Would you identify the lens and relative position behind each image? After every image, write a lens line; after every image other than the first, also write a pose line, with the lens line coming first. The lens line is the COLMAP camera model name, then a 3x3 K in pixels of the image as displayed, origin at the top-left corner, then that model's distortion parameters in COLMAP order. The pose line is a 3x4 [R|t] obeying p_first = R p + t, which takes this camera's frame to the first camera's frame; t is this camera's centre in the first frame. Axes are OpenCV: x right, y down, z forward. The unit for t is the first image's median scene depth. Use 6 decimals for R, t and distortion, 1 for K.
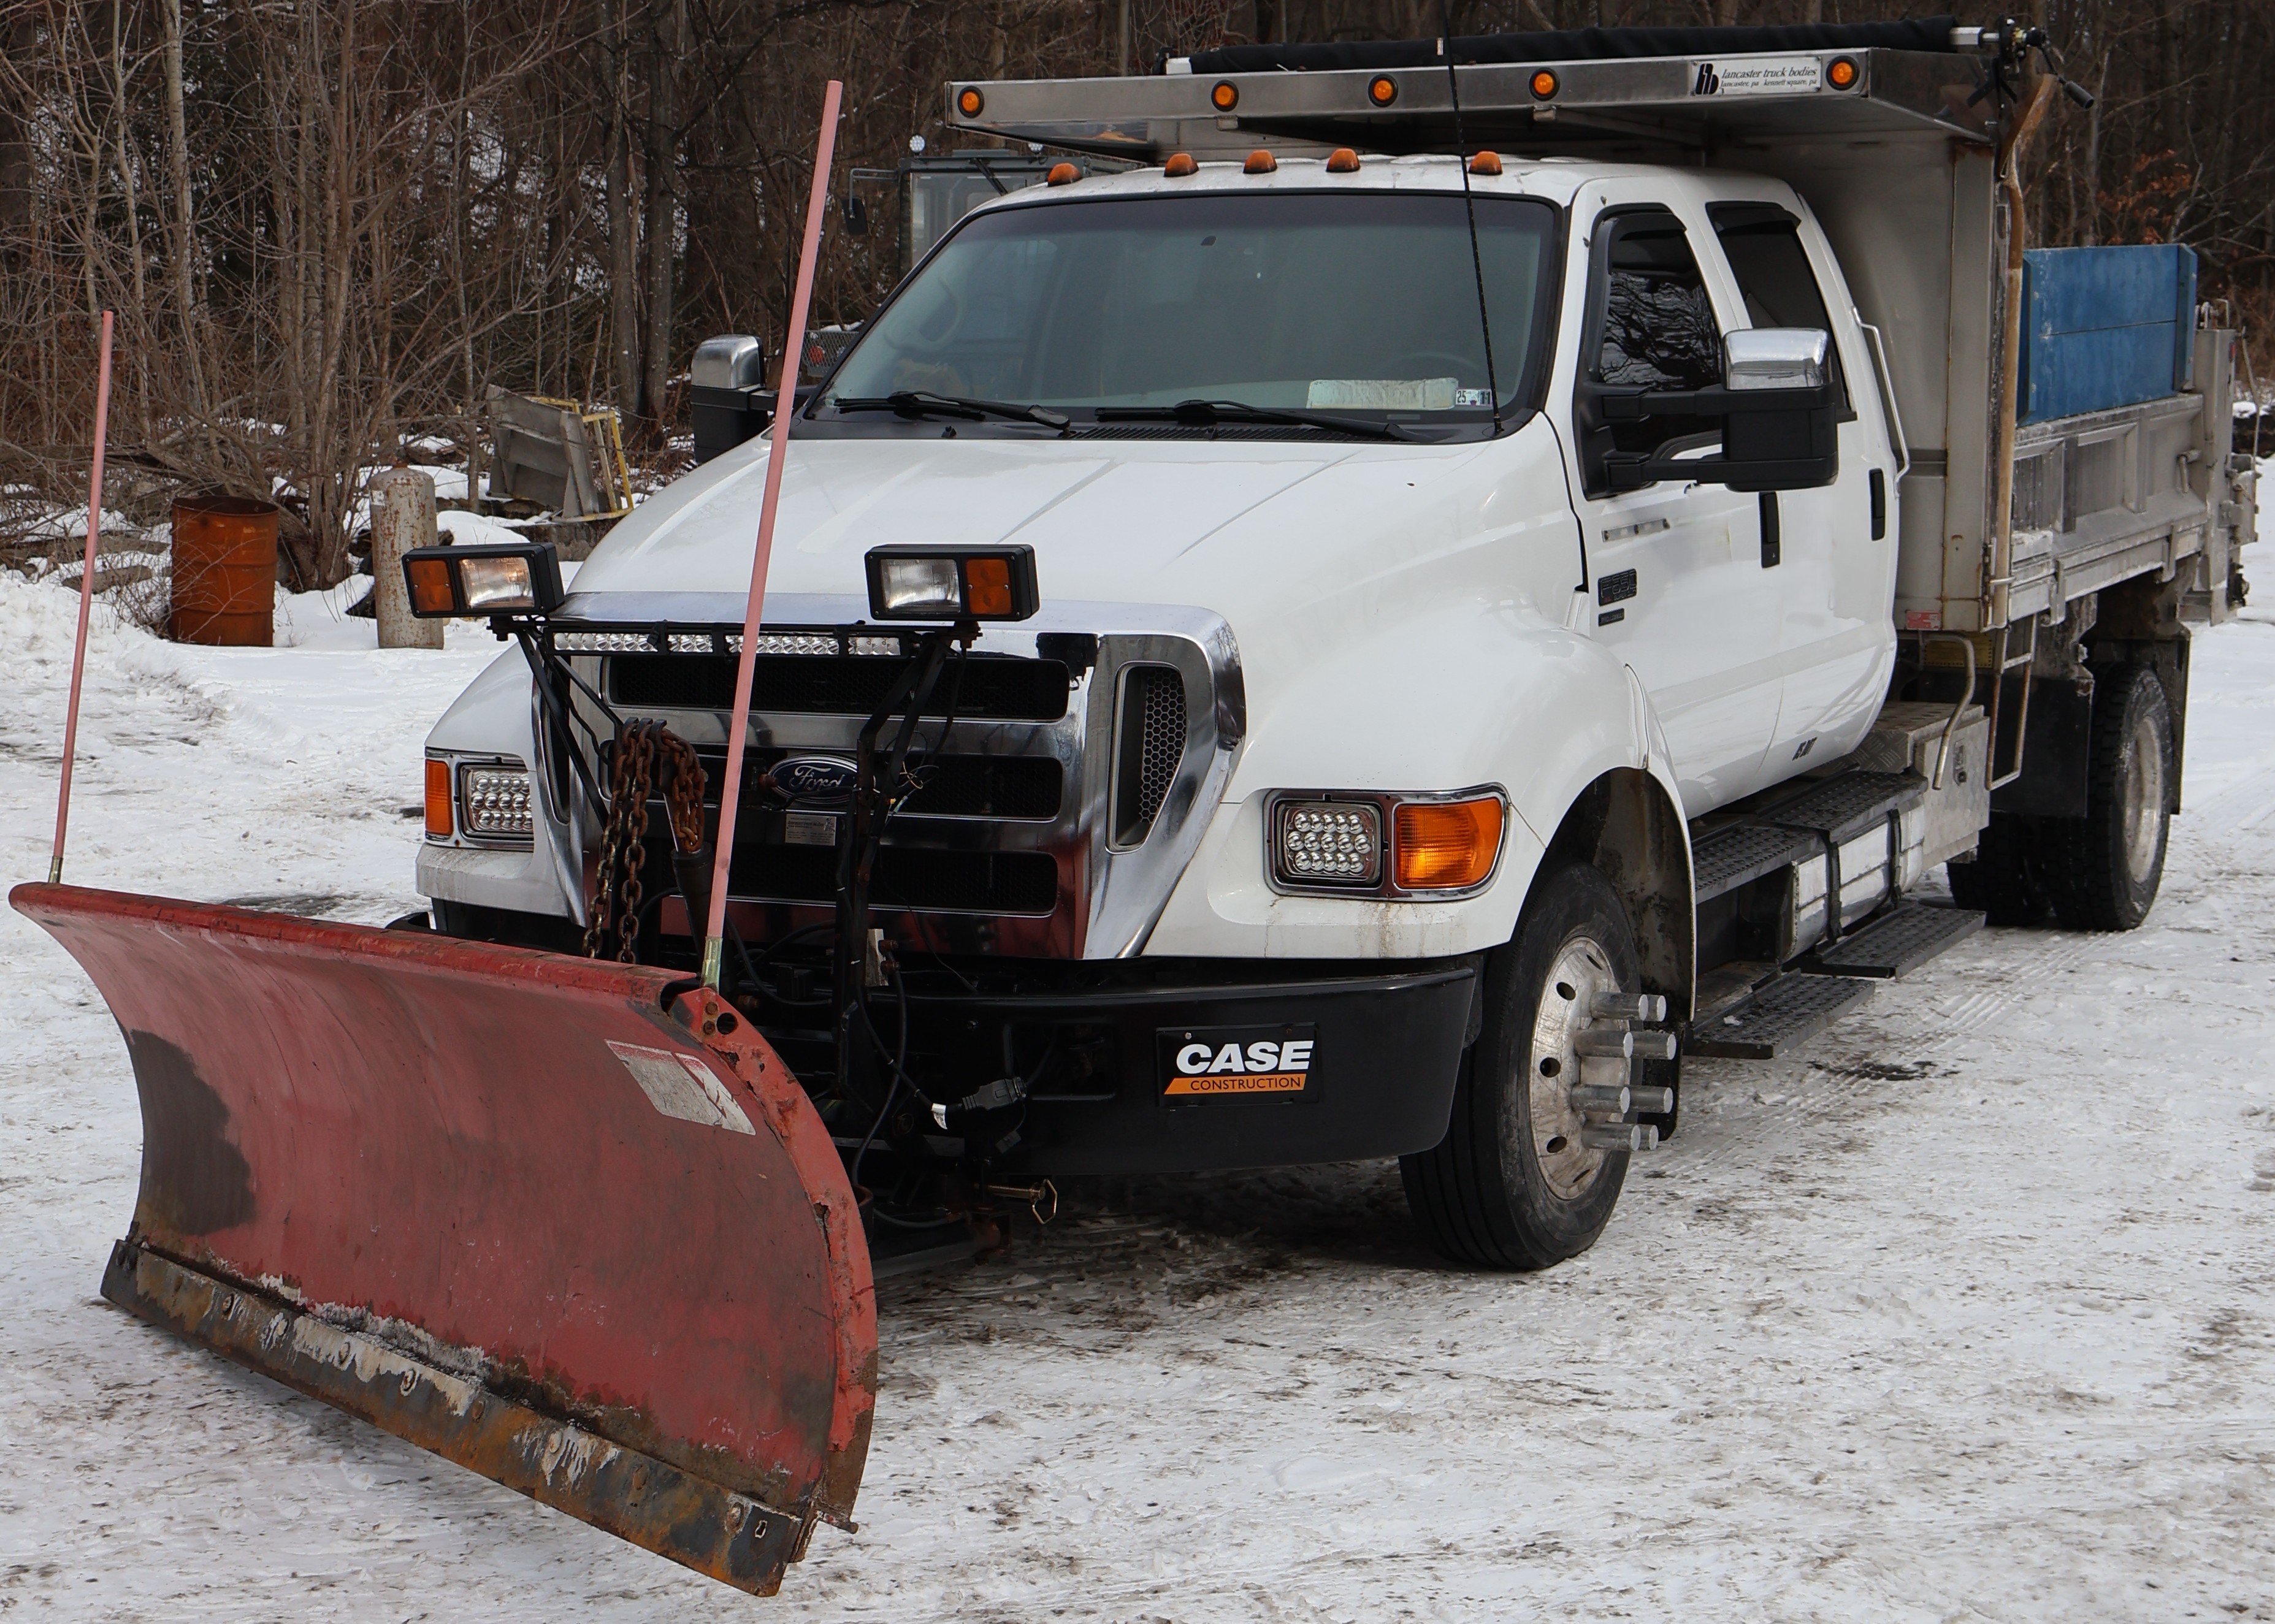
lens RADIAL K [[3784.1, 0, 1139.4], [0, 3784.1, 1045.1], [0, 0, 1]] dist [0.005517, -0.006112]
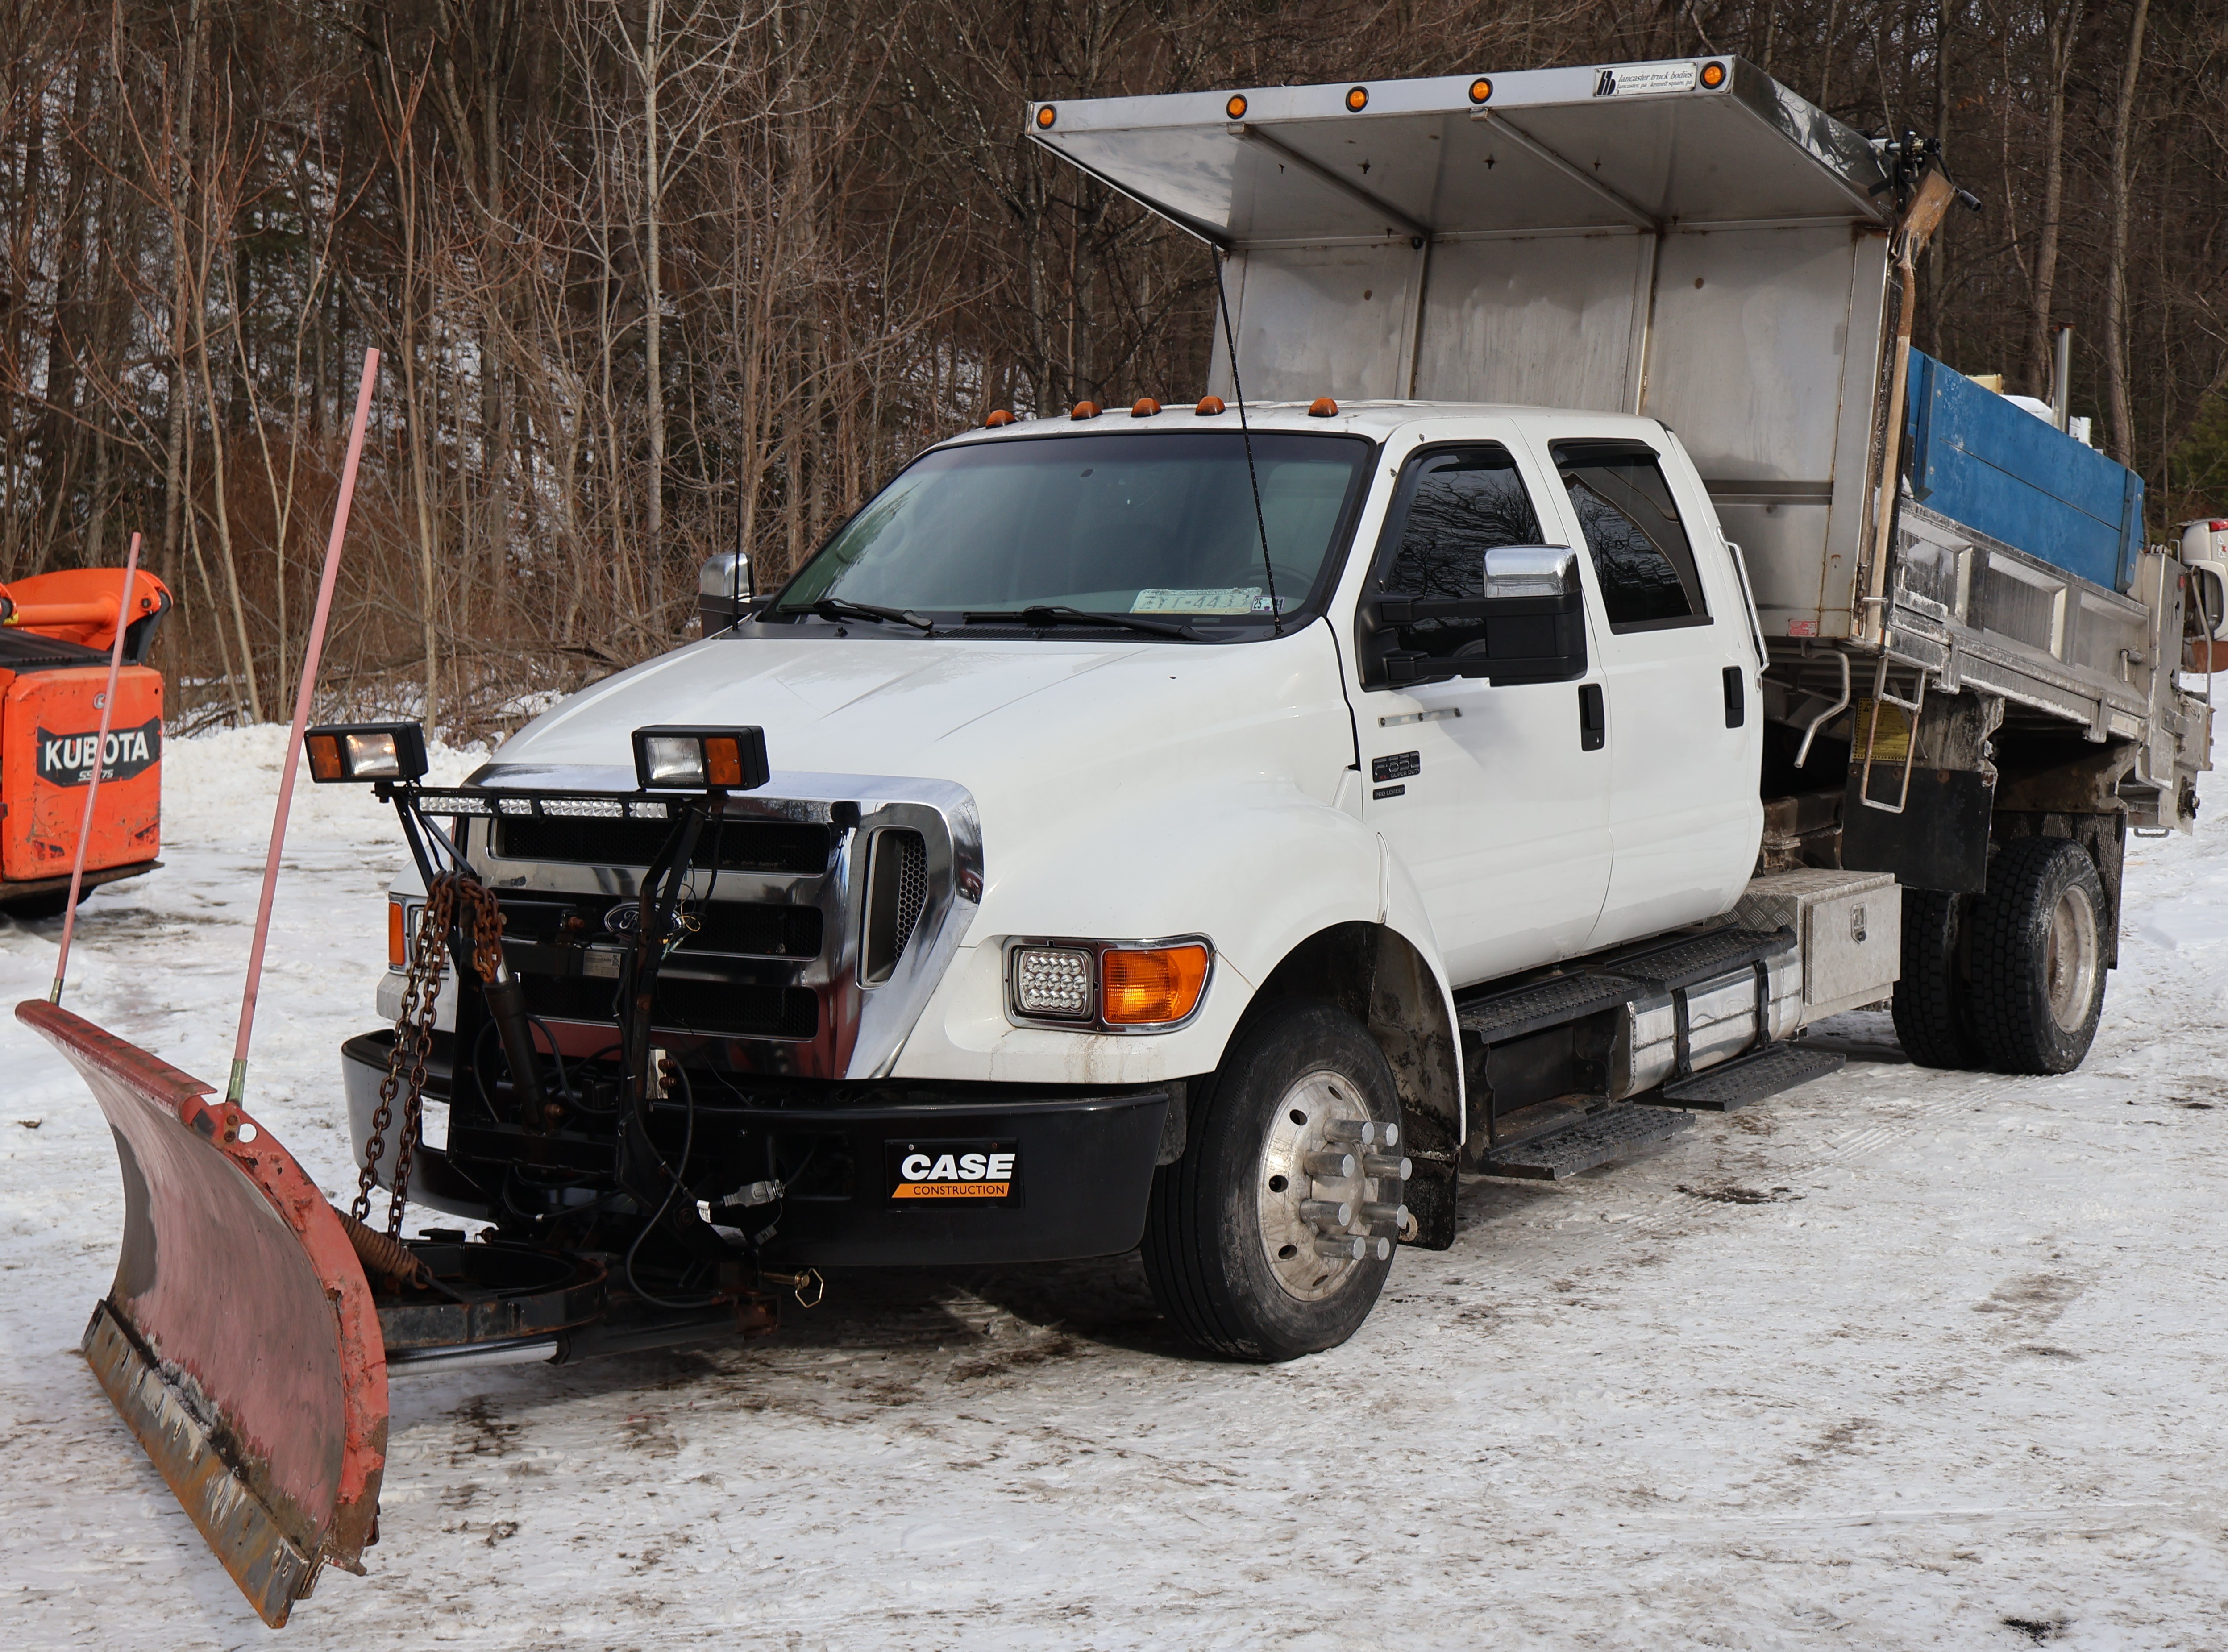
lens RADIAL K [[3243.3, 0, 1190.5], [0, 3243.3, 782.1], [0, 0, 1]] dist [0.032413, -0.176242]
pose [[0.992179, 0.008782, -0.124515, 0.197333], [-0.023009, 0.993296, -0.113287, -0.002609], [0.122686, 0.115266, 0.985729, 0.016544]]
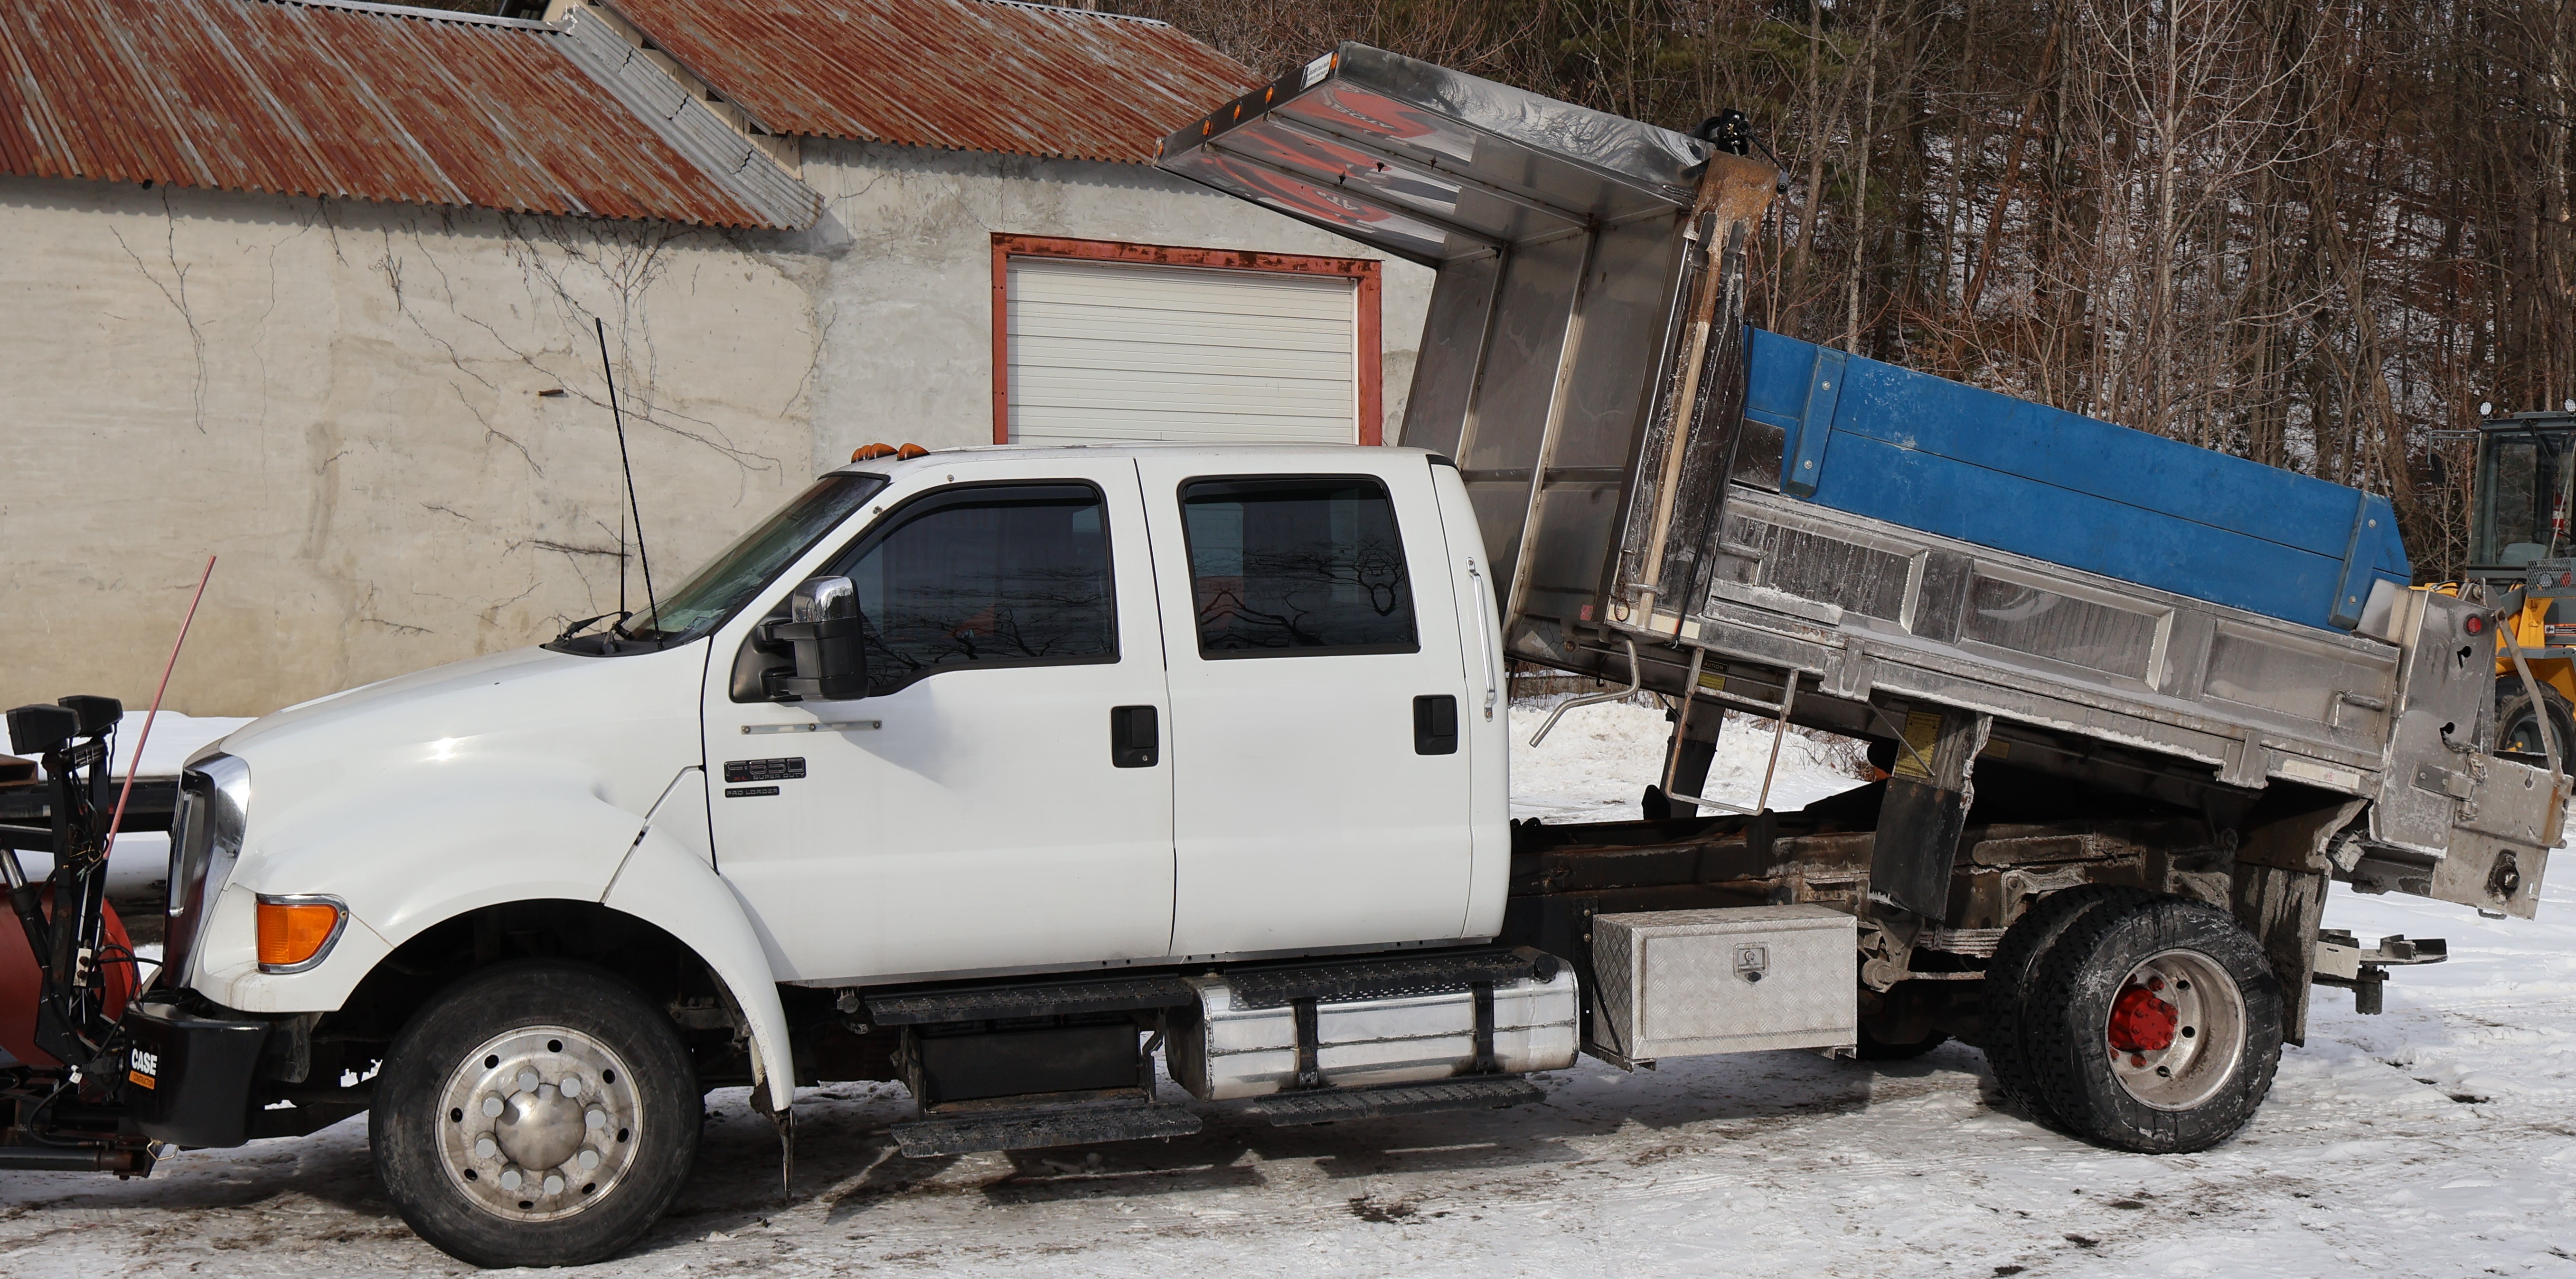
lens RADIAL K [[2785.0, 0, 1461.4], [0, 2785.0, 645.1], [0, 0, 1]] dist [-0.007497, 0.010612]
pose [[0.716052, 0.029776, -0.697411, 1.022408], [-0.134345, 0.986290, -0.095826, -0.108954], [0.684997, 0.162310, 0.710236, 0.497504]]
